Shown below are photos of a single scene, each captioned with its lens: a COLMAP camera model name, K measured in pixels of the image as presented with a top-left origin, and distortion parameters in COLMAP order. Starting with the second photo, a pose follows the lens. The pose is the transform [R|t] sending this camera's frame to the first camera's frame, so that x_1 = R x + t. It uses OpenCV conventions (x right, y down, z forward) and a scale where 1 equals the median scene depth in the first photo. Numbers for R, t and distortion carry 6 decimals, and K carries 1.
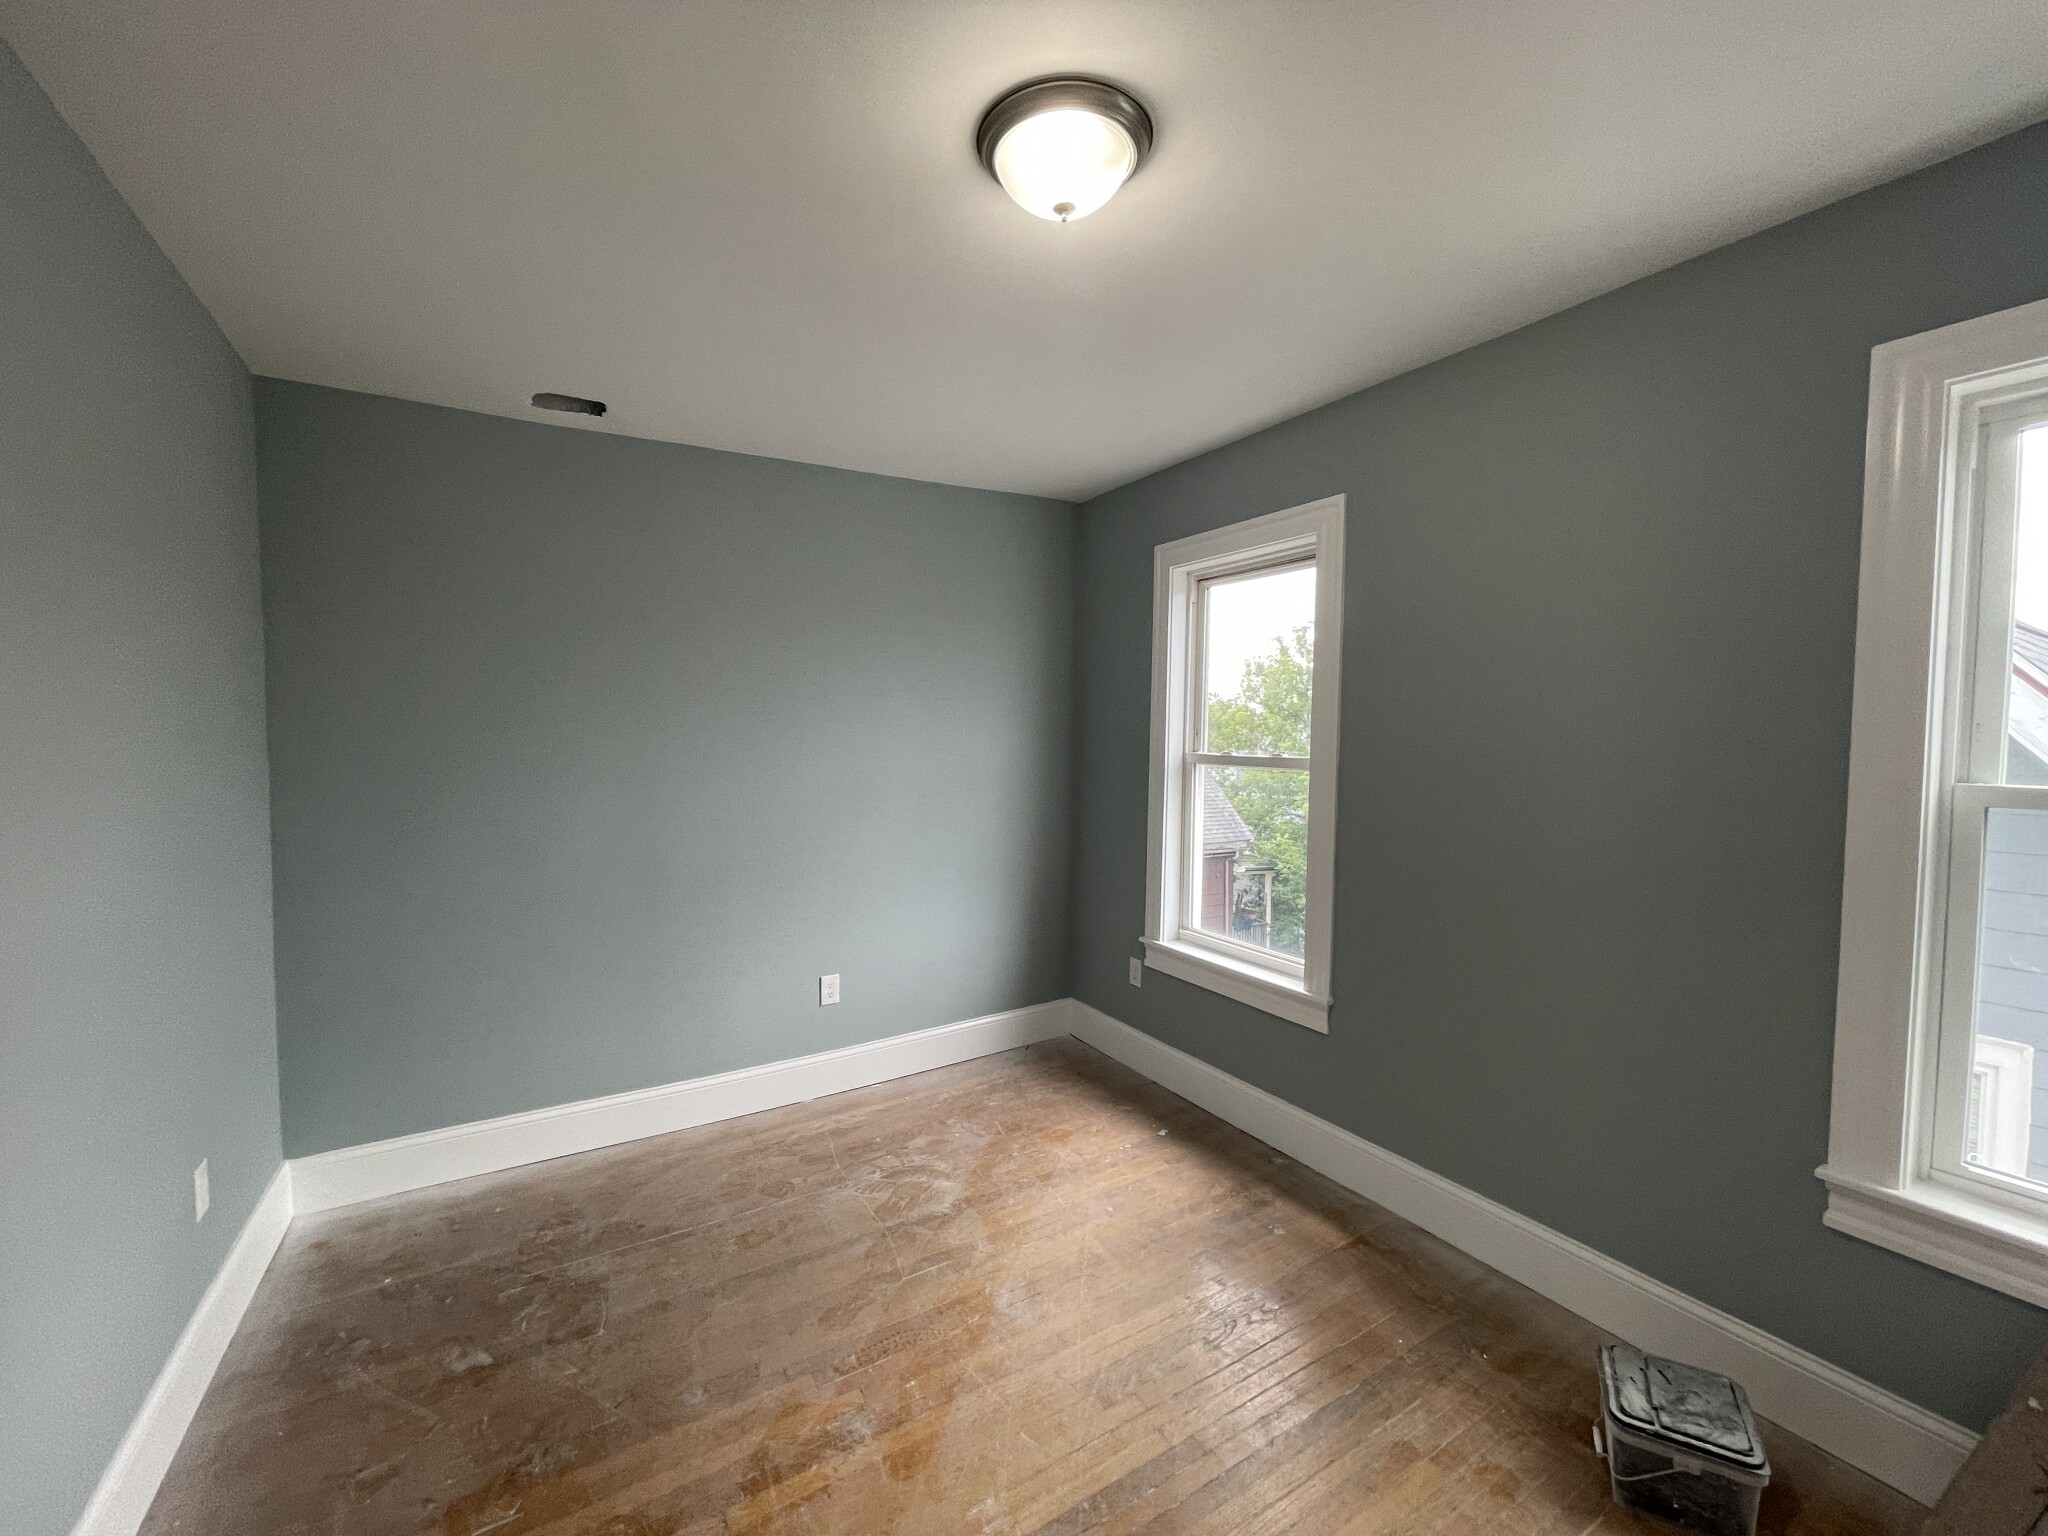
lens RADIAL K [[821.1, 0, 1019.1], [0, 821.1, 770.0], [0, 0, 1]] dist [-0.000296, 0.000132]
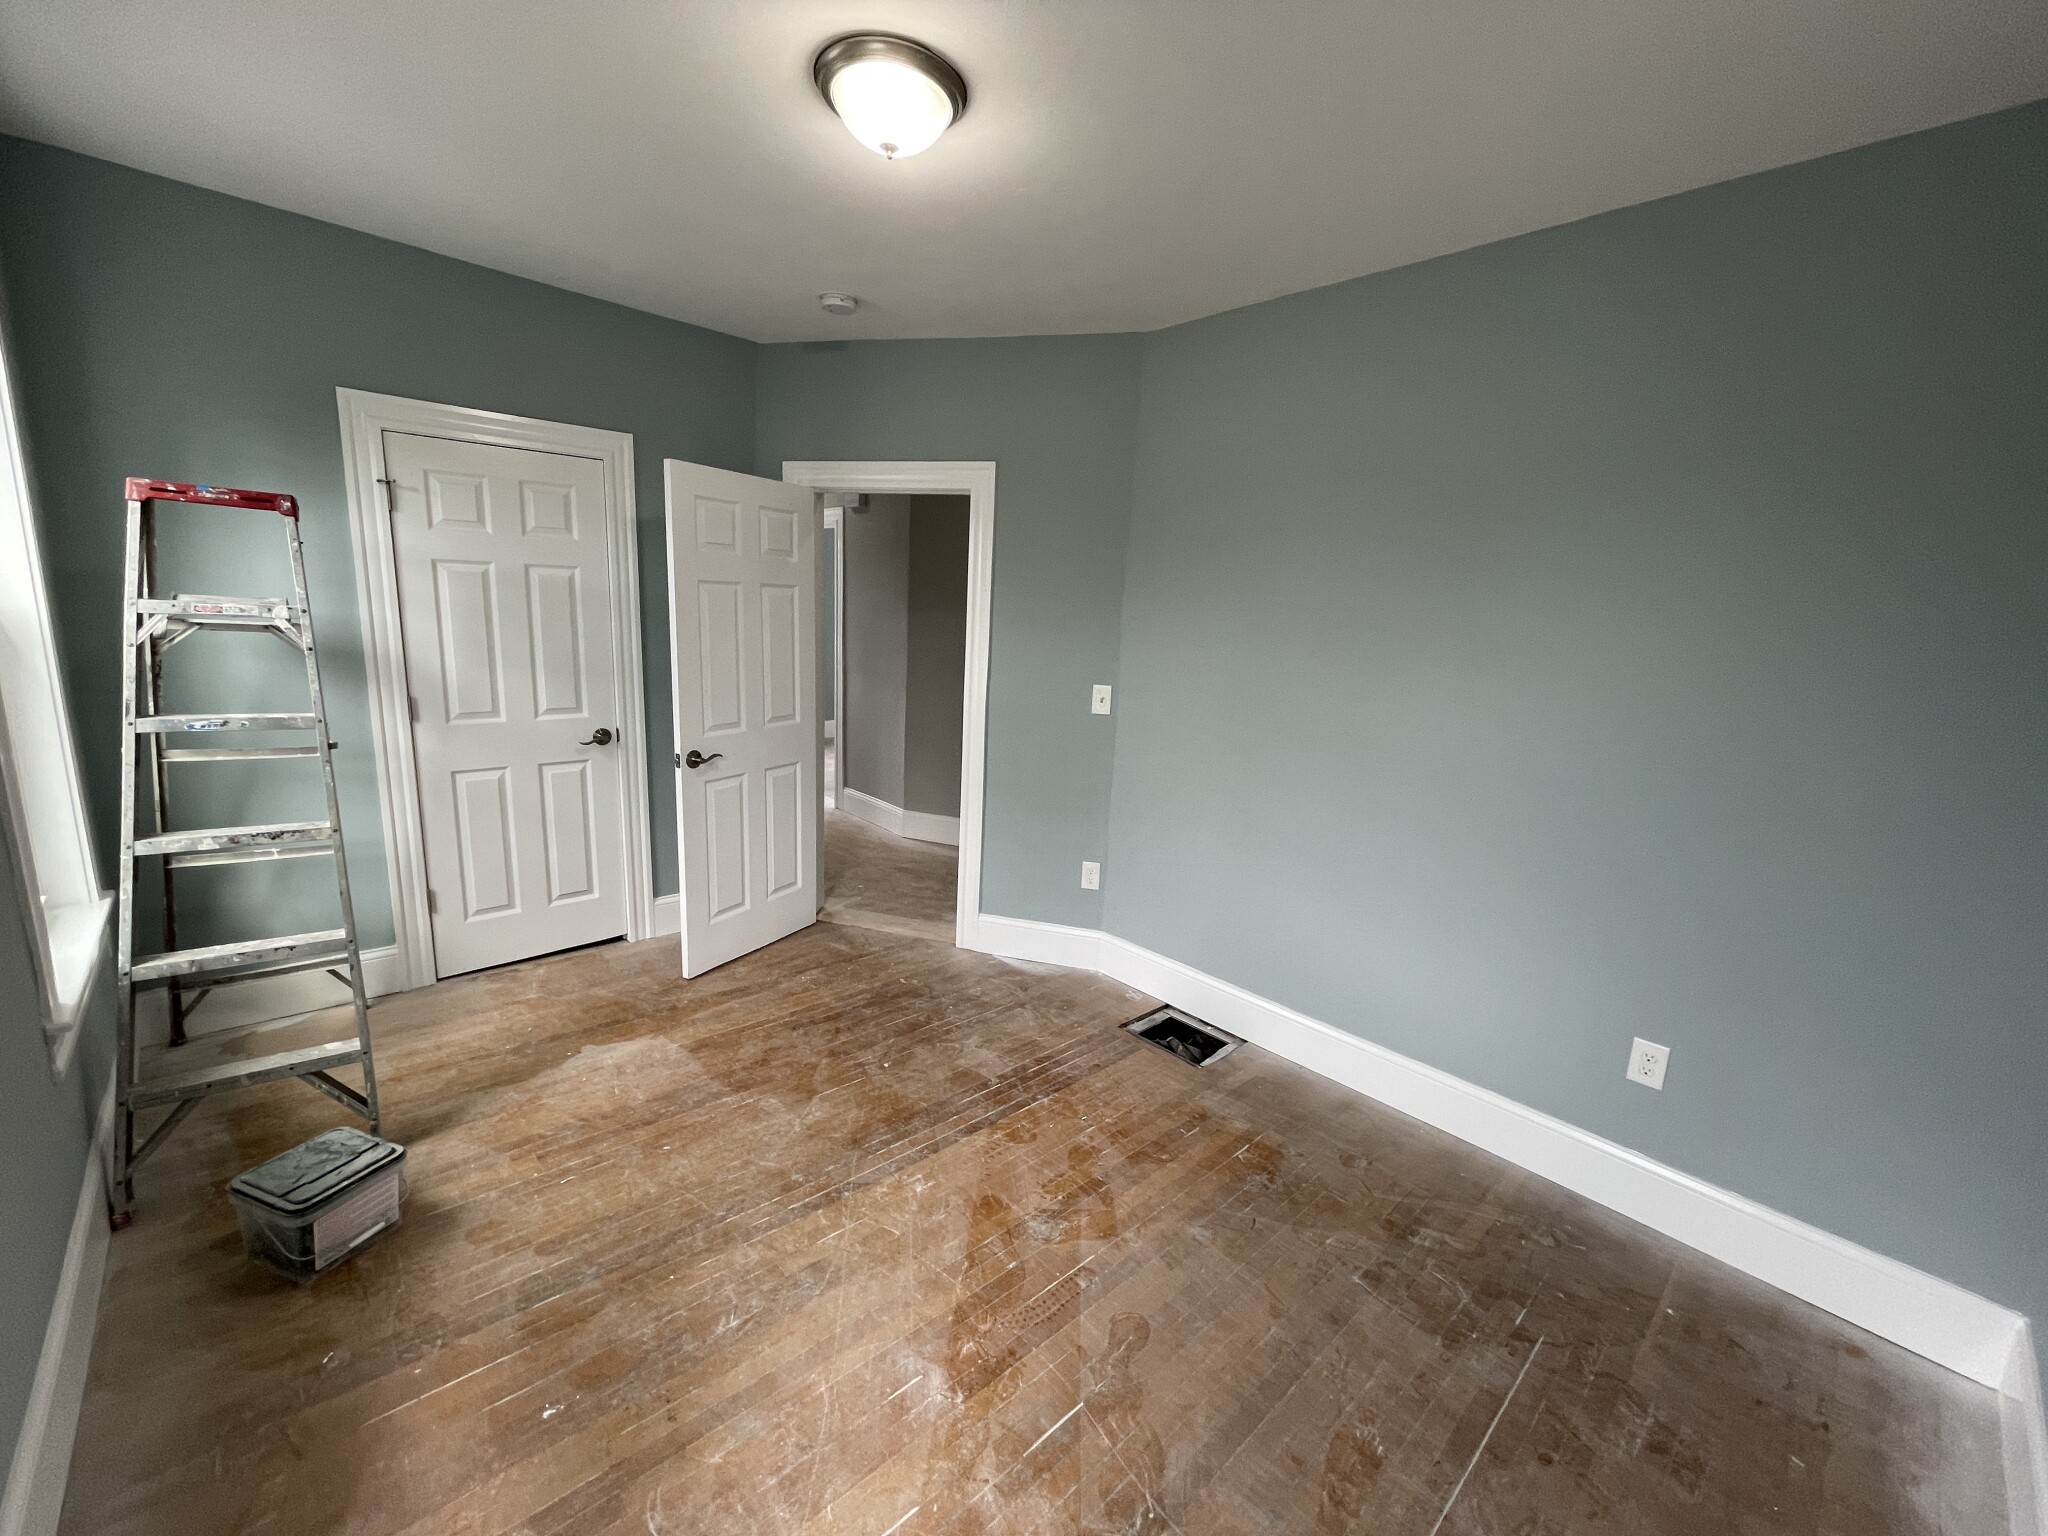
lens RADIAL K [[825.4, 0, 1021.3], [0, 825.4, 767.4], [0, 0, 1]] dist [-0.005656, 0.002341]
pose [[-0.977362, -0.012716, -0.211193, 0.080040], [-0.063456, 0.969857, 0.235266, -0.089913], [0.201835, 0.243341, -0.948708, 1.823589]]
